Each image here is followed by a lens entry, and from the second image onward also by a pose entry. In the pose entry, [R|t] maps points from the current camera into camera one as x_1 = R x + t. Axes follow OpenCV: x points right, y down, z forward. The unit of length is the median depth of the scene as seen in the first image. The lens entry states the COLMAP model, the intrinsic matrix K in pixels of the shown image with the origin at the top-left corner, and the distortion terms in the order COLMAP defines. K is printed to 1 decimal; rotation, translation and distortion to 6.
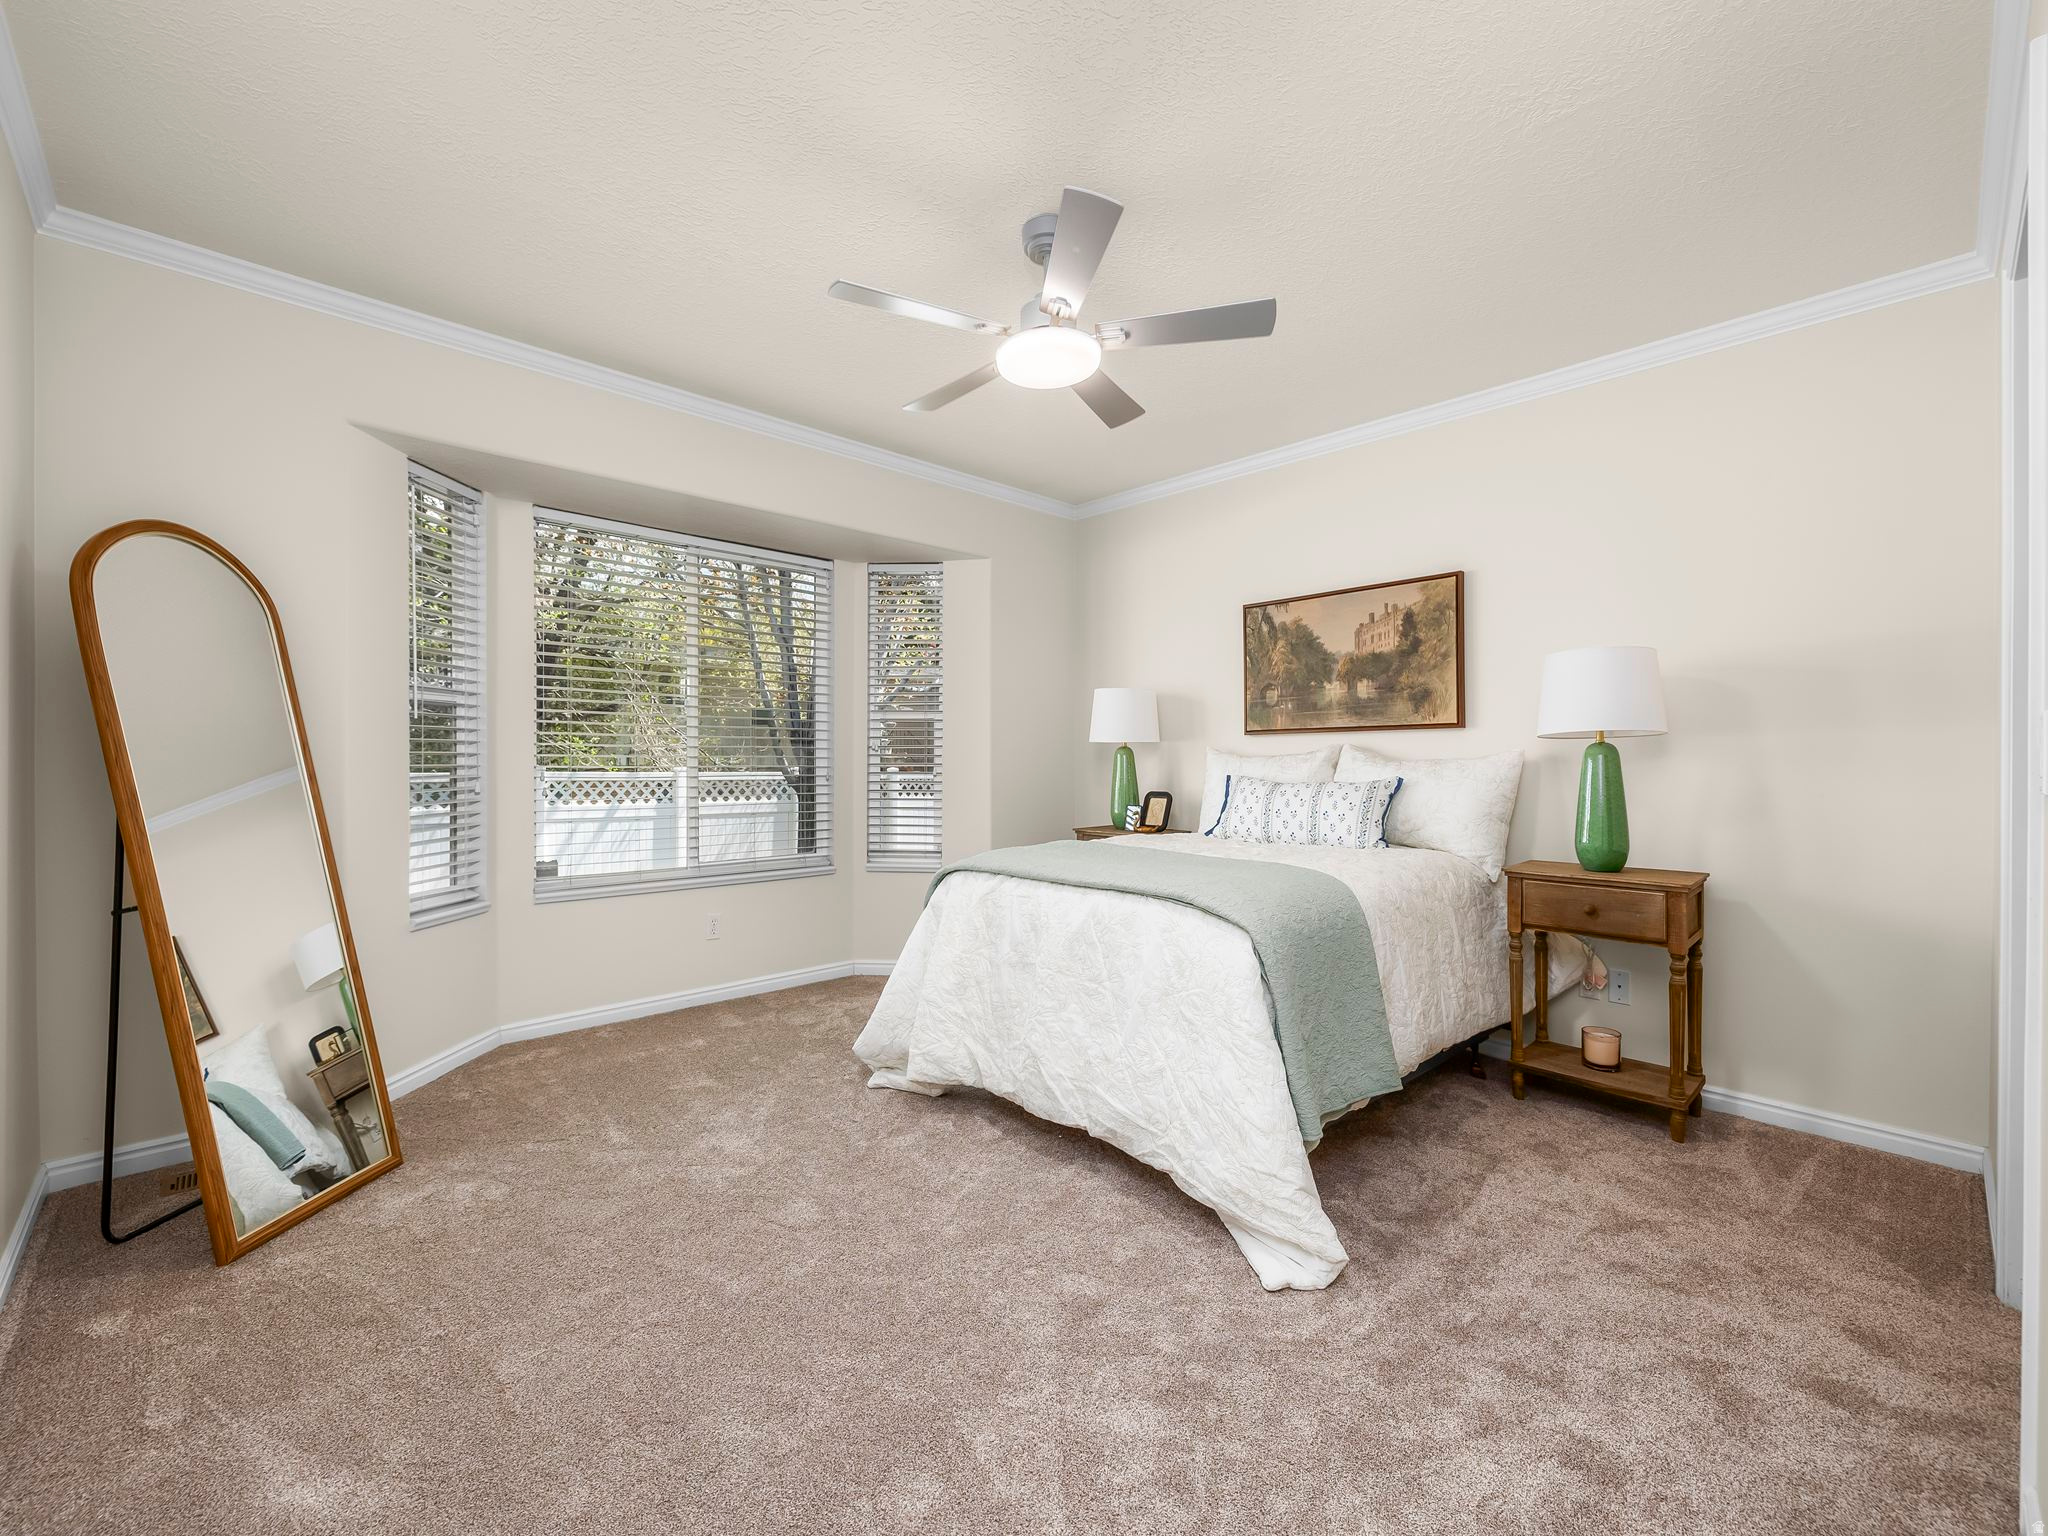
lens RADIAL K [[863.9, 0, 1021.3], [0, 863.9, 763.1], [0, 0, 1]] dist [0.001176, 0.000030]
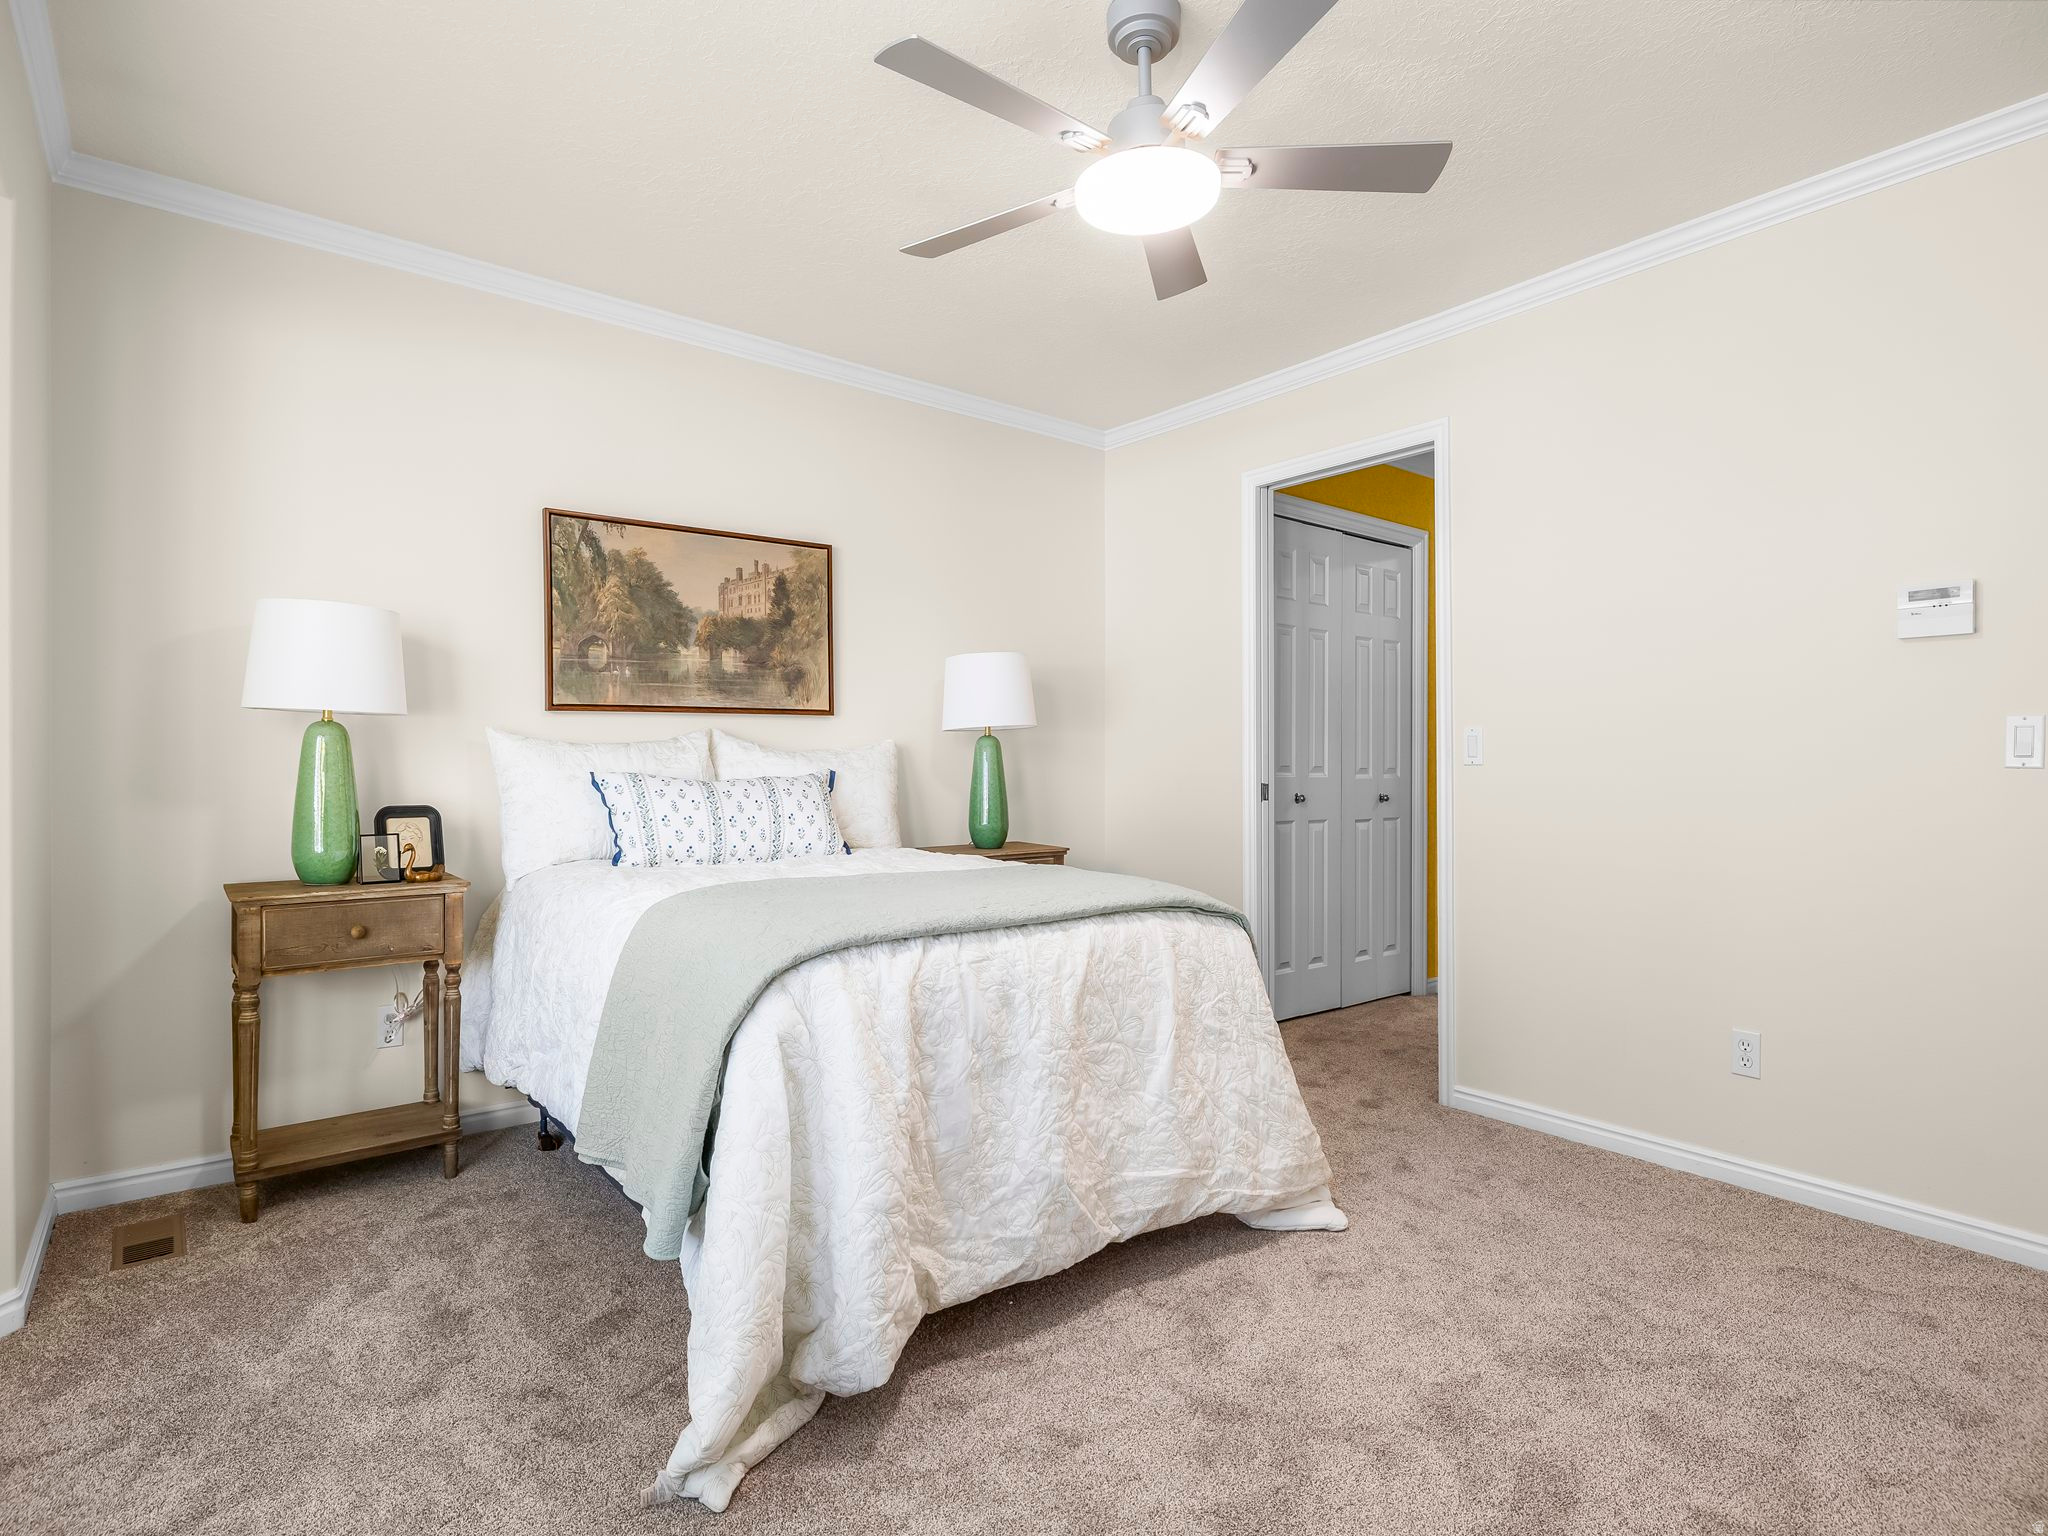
lens RADIAL K [[1039.4, 0, 1021.2], [0, 1039.4, 762.3], [0, 0, 1]] dist [-0.002018, 0.000152]
pose [[0.095705, -0.005585, 0.995394, -0.531163], [0.004221, 0.999978, 0.005204, 0.004024], [-0.995401, 0.003704, 0.095726, 0.638864]]
